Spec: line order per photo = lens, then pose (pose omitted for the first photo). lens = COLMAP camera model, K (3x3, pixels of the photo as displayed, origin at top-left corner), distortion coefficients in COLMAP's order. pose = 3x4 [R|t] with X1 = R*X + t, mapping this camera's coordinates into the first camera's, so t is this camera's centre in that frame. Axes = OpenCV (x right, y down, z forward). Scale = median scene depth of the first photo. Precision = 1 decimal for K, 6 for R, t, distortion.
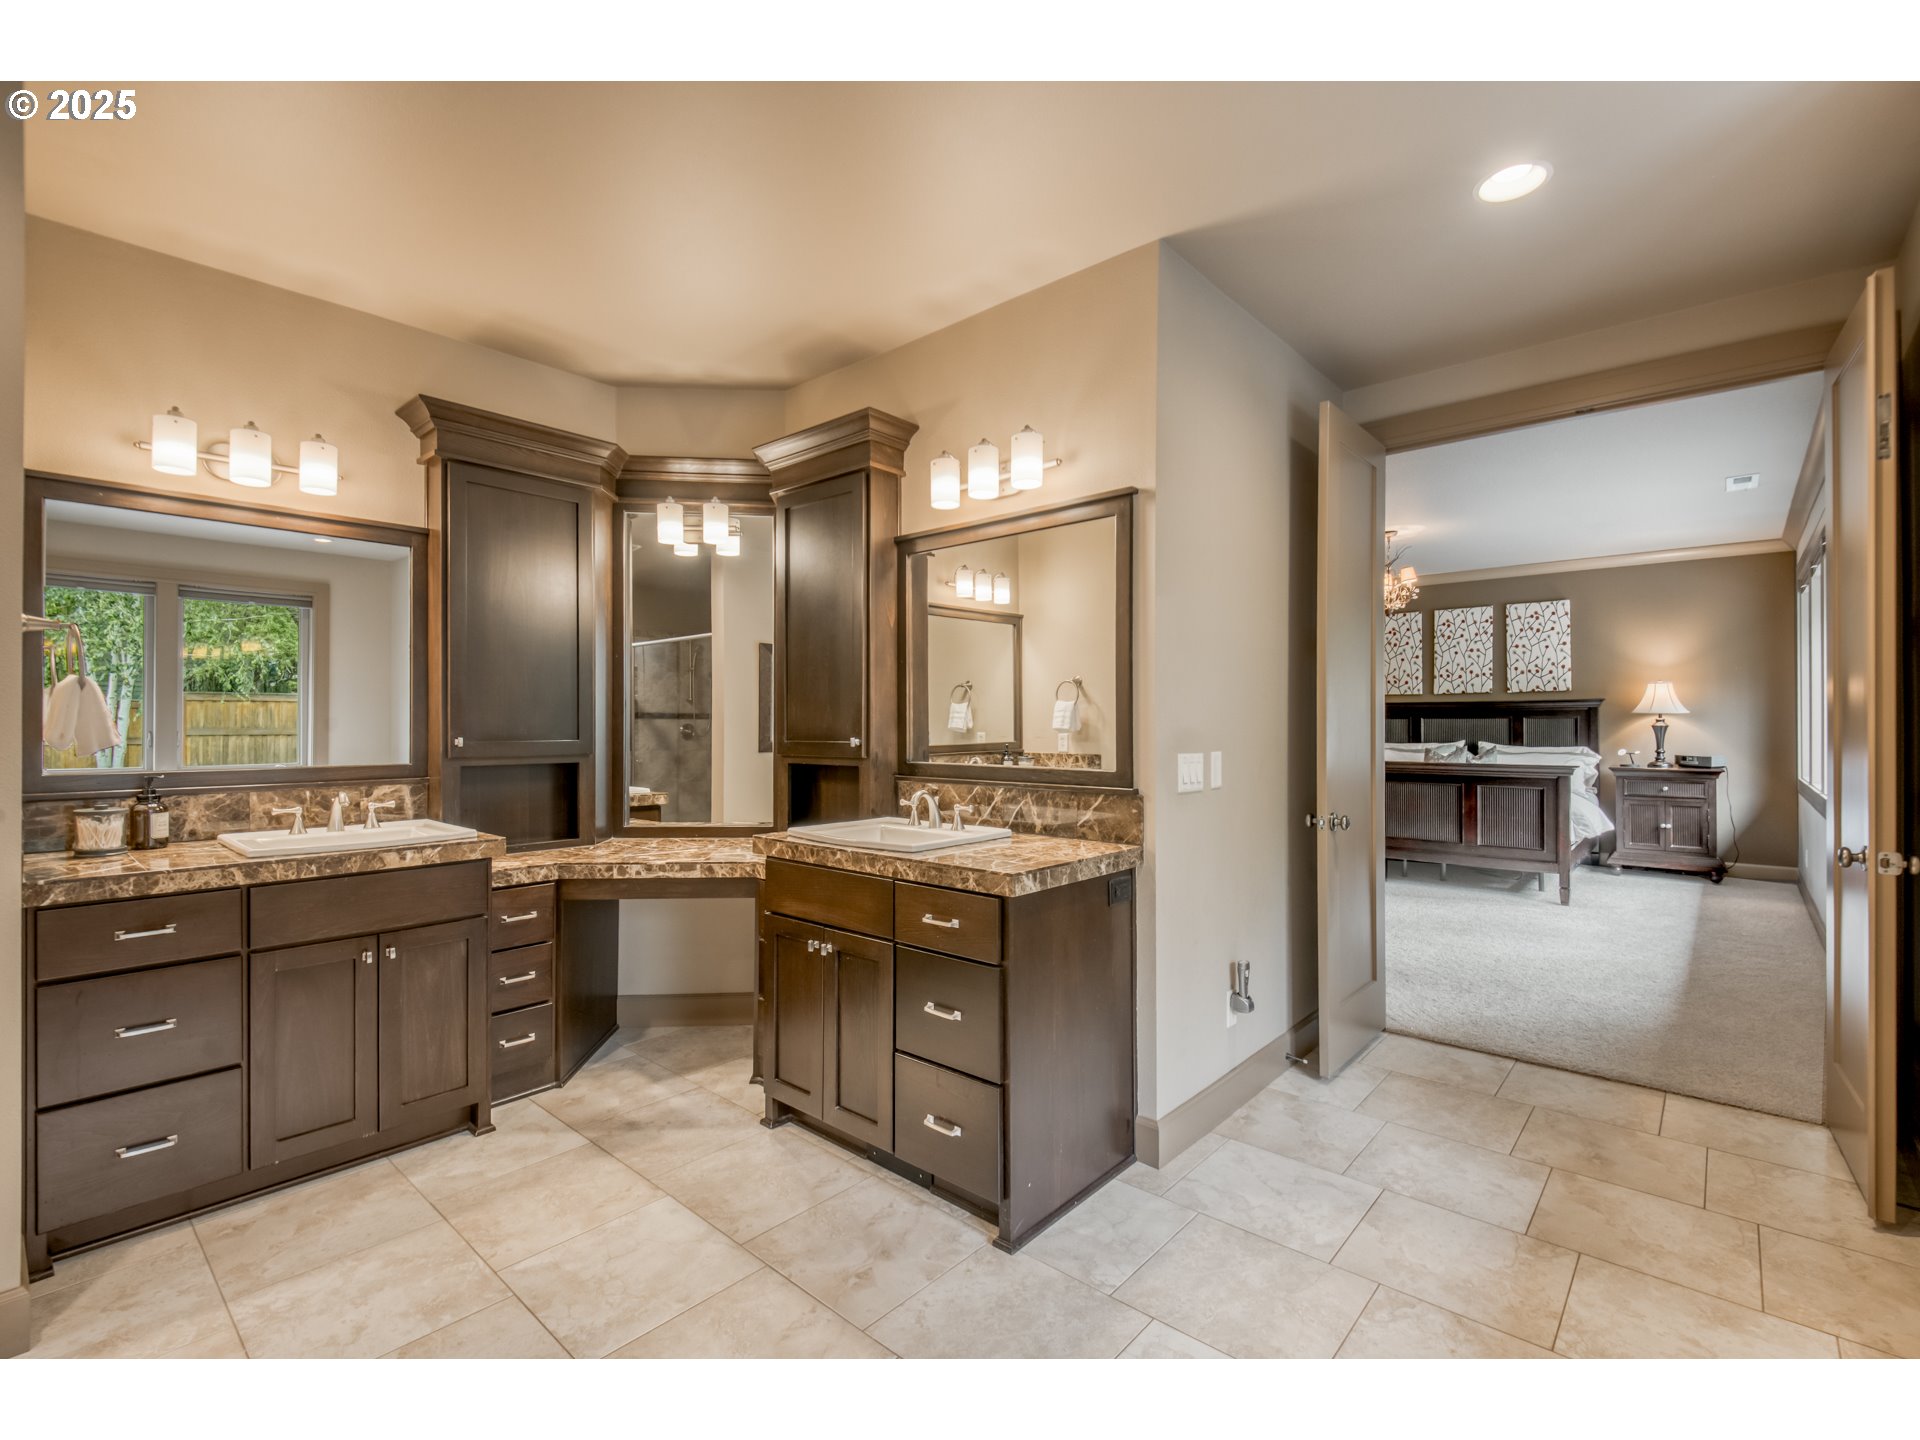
lens RADIAL K [[869.2, 0, 960.0], [0, 869.2, 720.0], [0, 0, 1]] dist [0.023975, -0.020454]
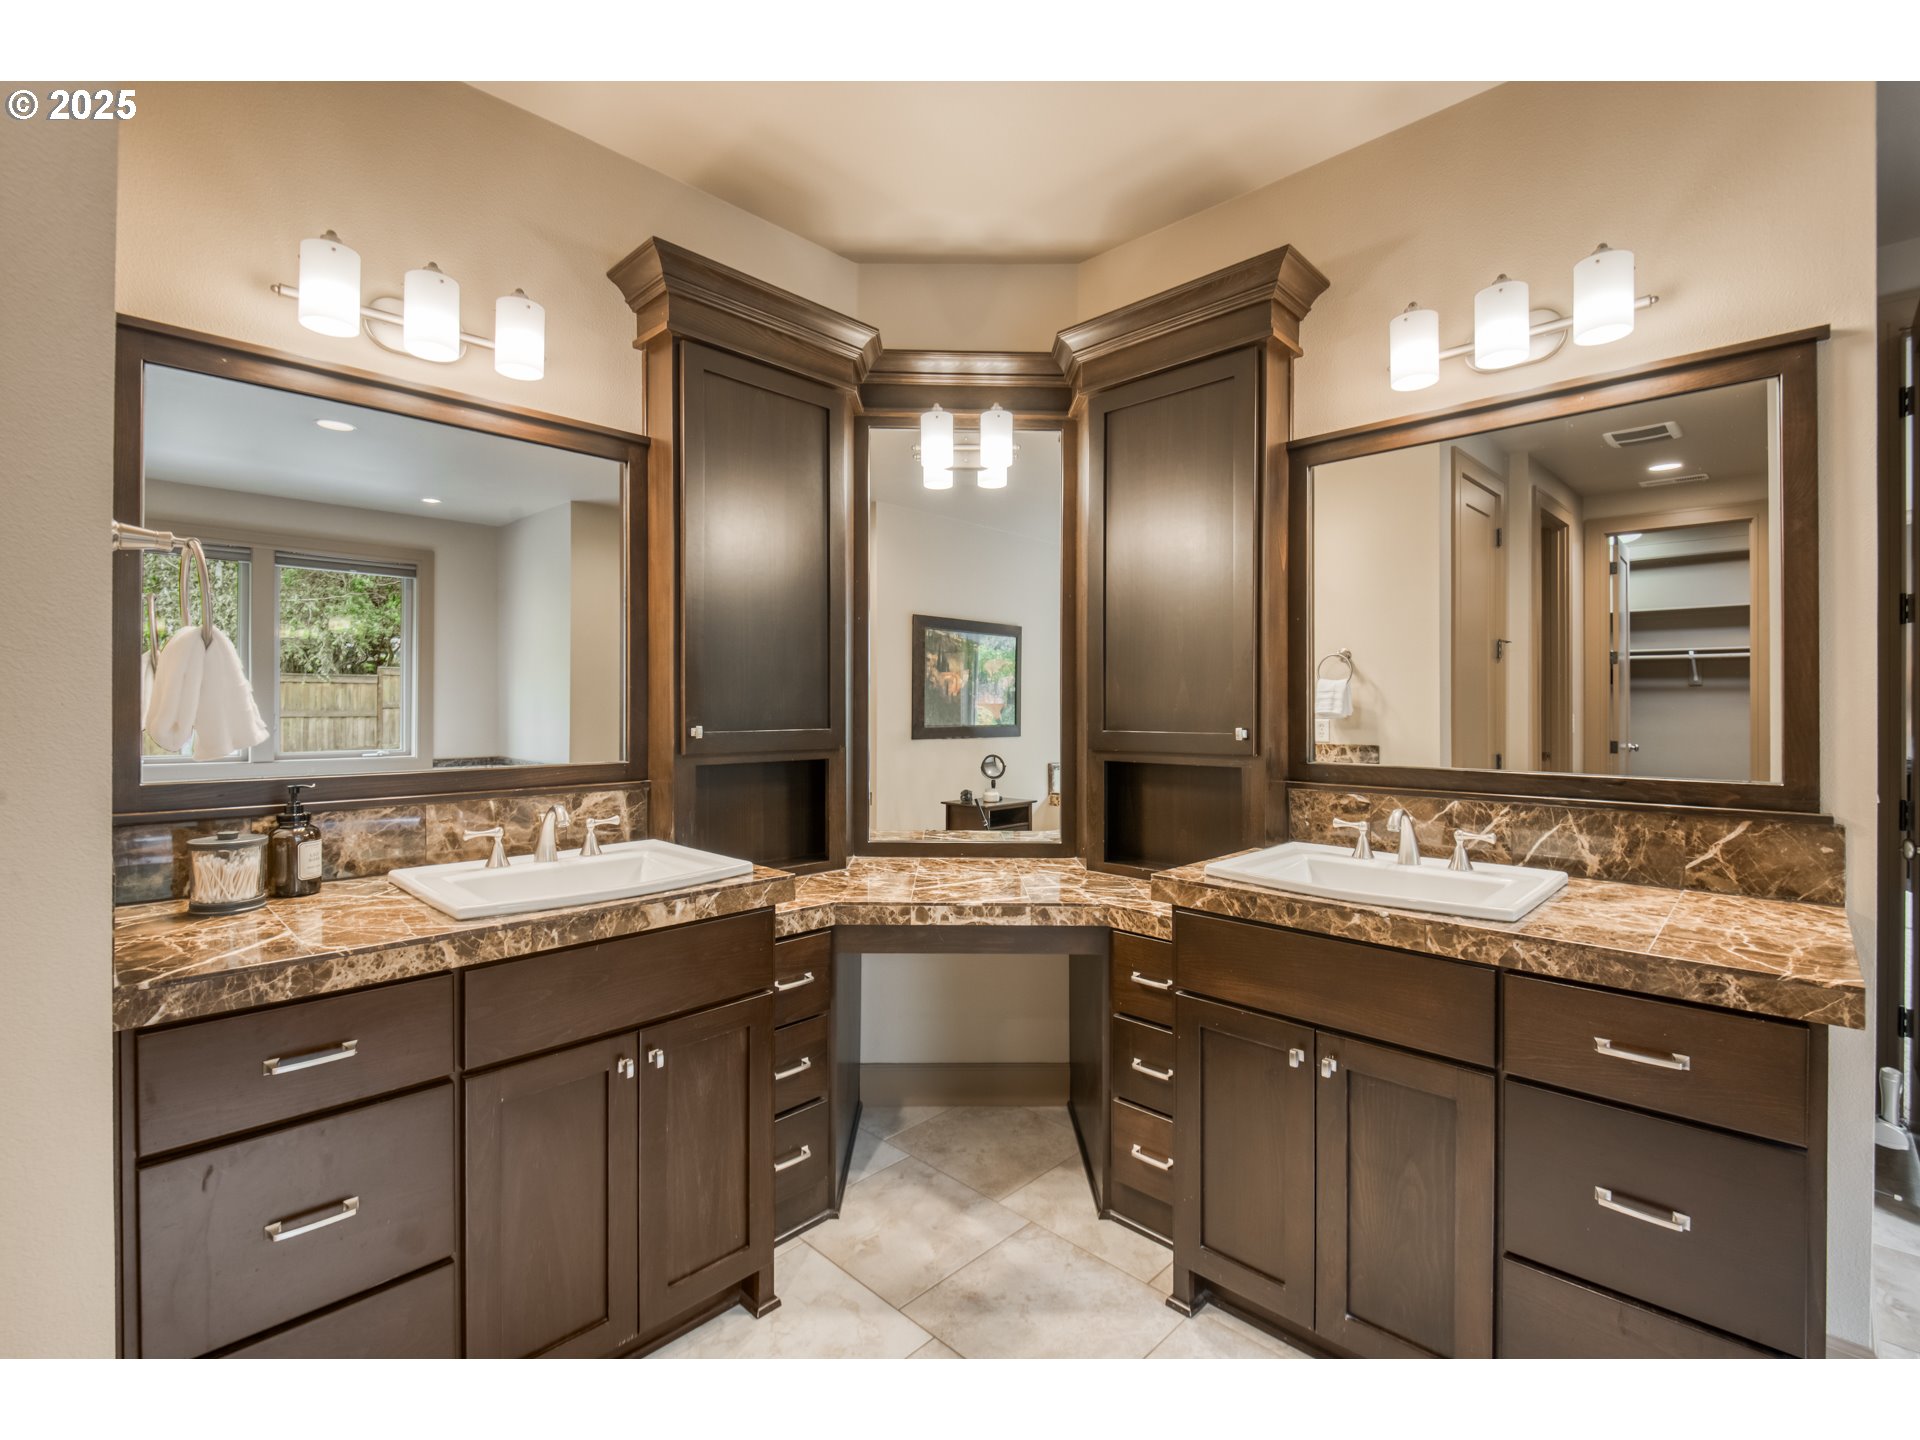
lens RADIAL K [[862.2, 0, 962.2], [0, 862.2, 705.8], [0, 0, 1]] dist [0.037474, -0.034299]
pose [[0.998971, 0.001406, -0.045335, -0.364389], [-0.001209, 0.999990, 0.004359, -0.000064], [0.045341, -0.004300, 0.998962, 0.337150]]
